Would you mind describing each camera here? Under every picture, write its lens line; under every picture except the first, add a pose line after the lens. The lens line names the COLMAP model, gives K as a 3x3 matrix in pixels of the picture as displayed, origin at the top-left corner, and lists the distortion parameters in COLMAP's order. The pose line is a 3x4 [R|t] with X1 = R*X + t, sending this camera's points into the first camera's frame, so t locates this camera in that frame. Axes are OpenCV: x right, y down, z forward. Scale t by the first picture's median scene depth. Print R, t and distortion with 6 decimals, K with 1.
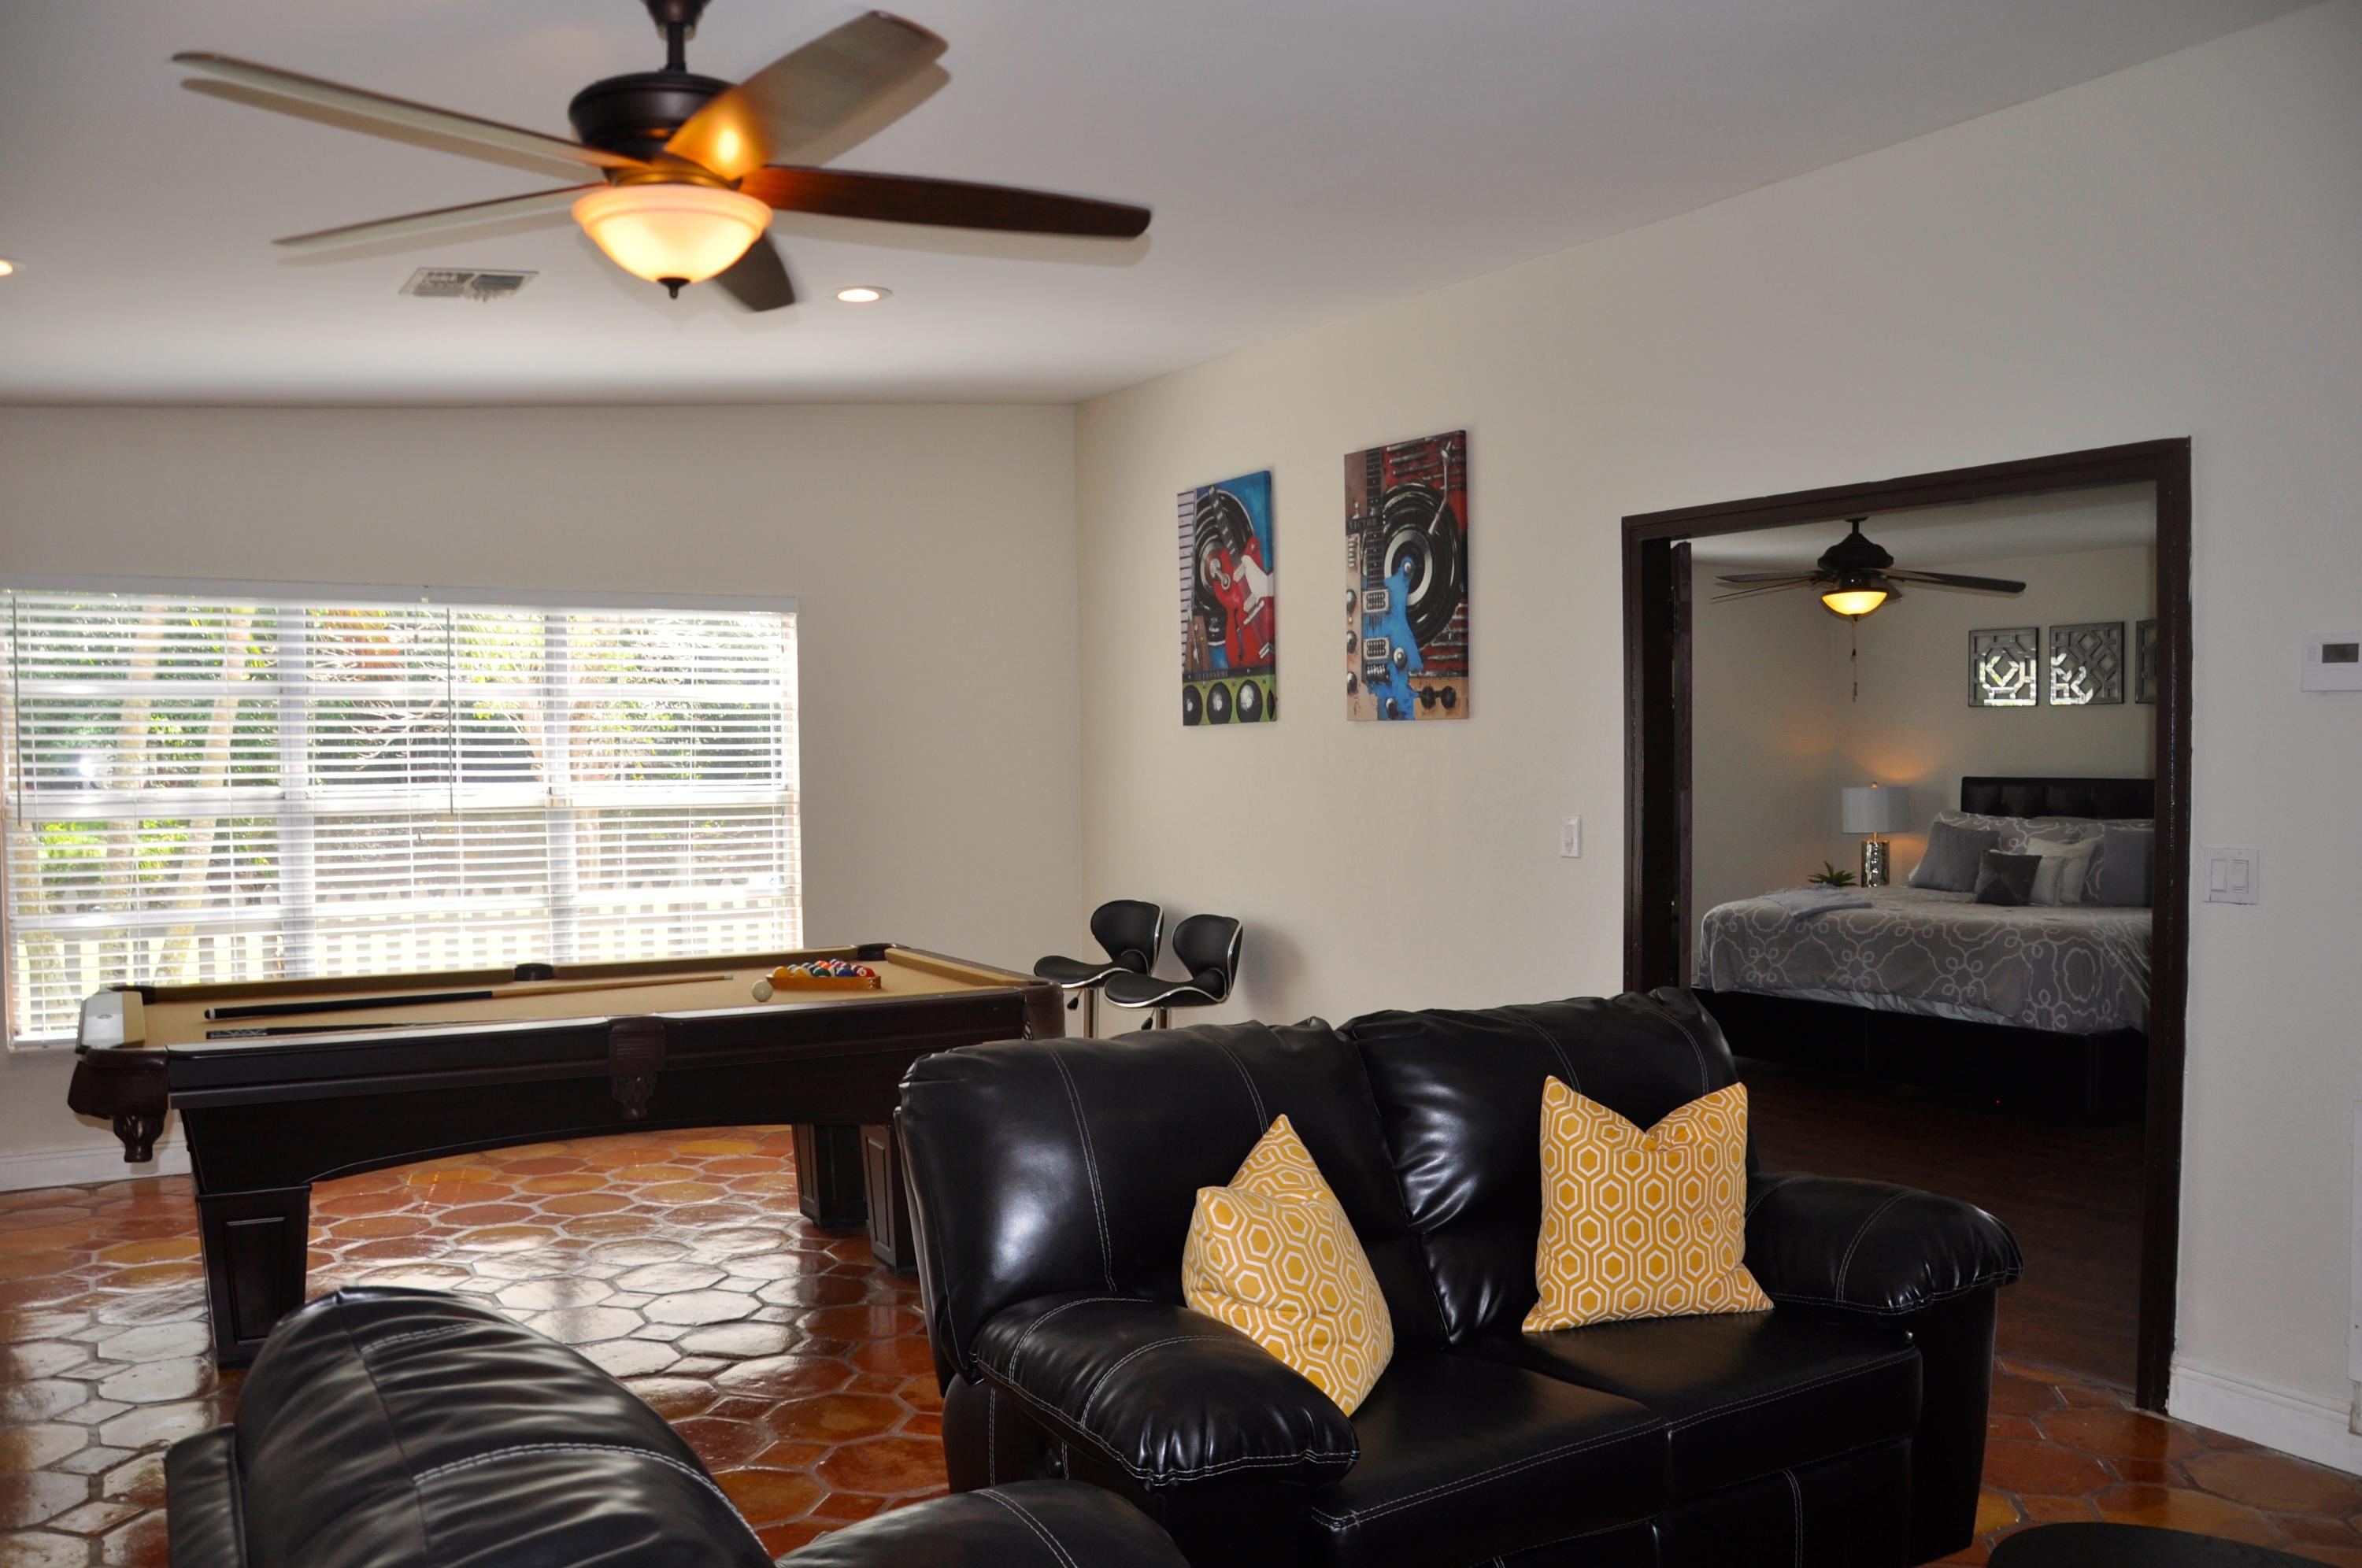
lens RADIAL K [[1877.8, 0, 1181.7], [0, 1877.8, 822.5], [0, 0, 1]] dist [-0.154626, 0.131833]
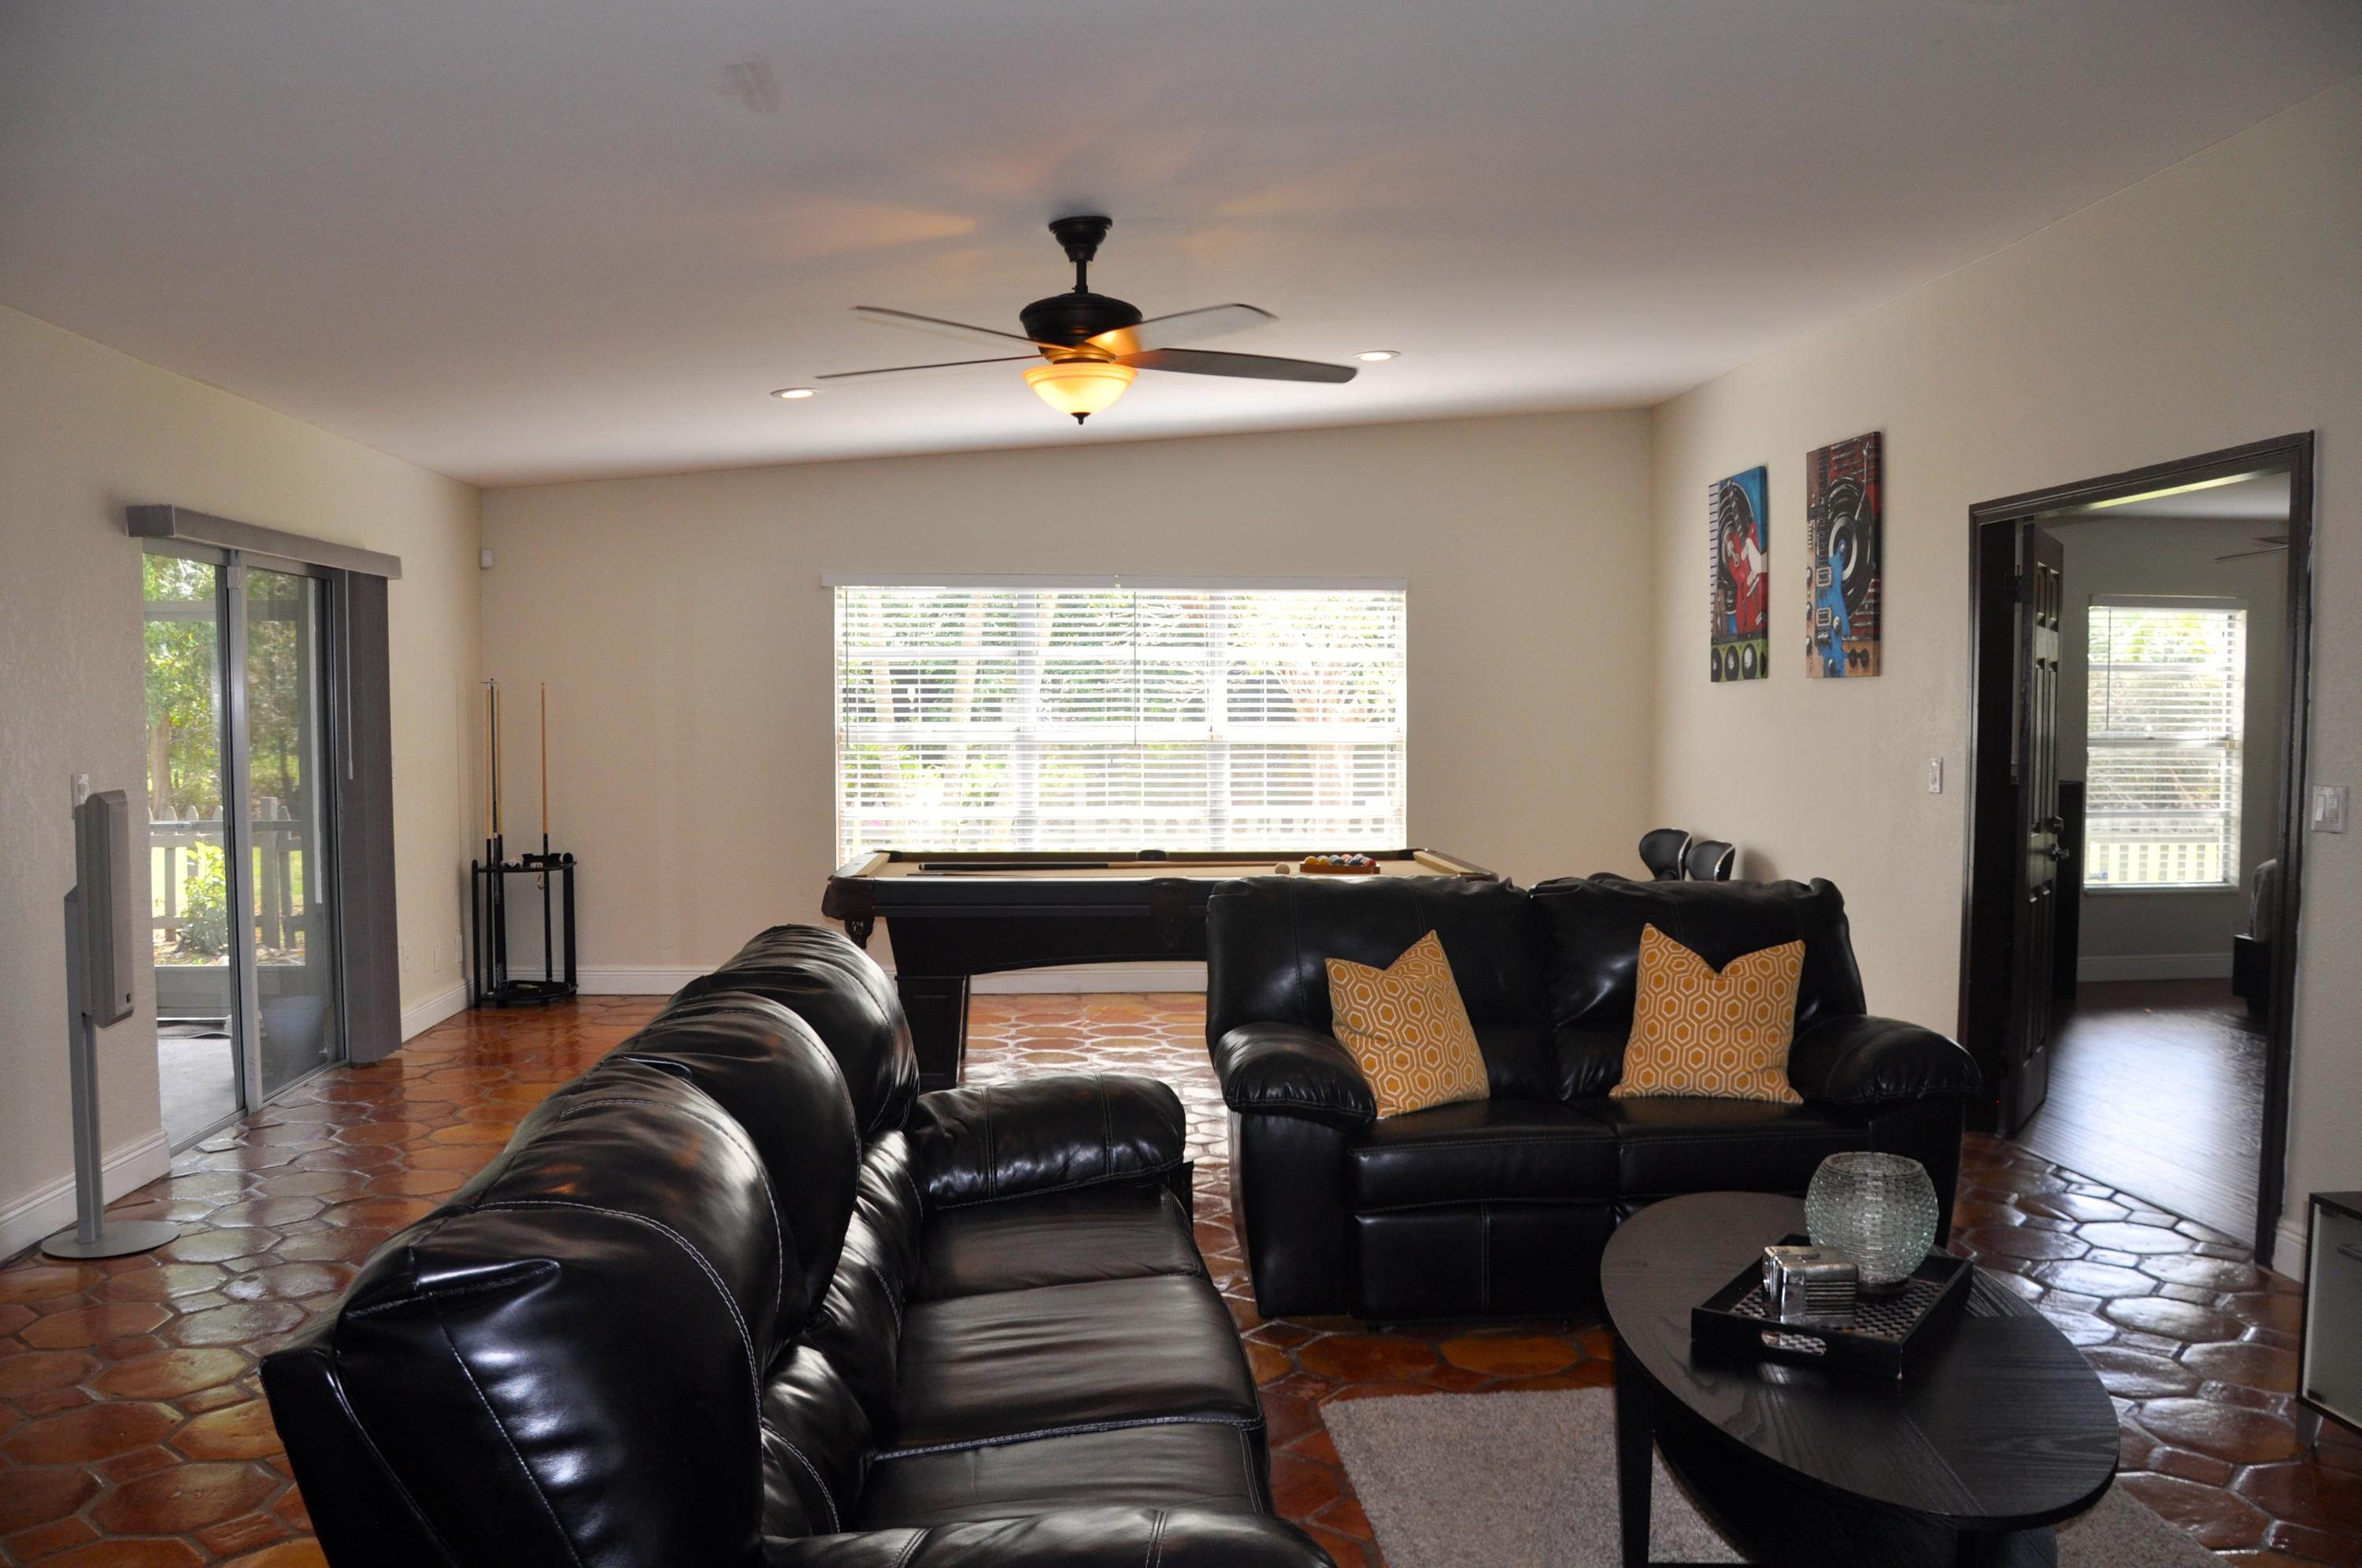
lens RADIAL K [[1877.8, 0, 1181.7], [0, 1877.8, 822.5], [0, 0, 1]] dist [-0.154626, 0.131833]
pose [[0.892394, 0.033852, -0.449986, 0.255697], [-0.023989, 0.999331, 0.027604, 0.013781], [0.450620, -0.013839, 0.892609, -0.213742]]
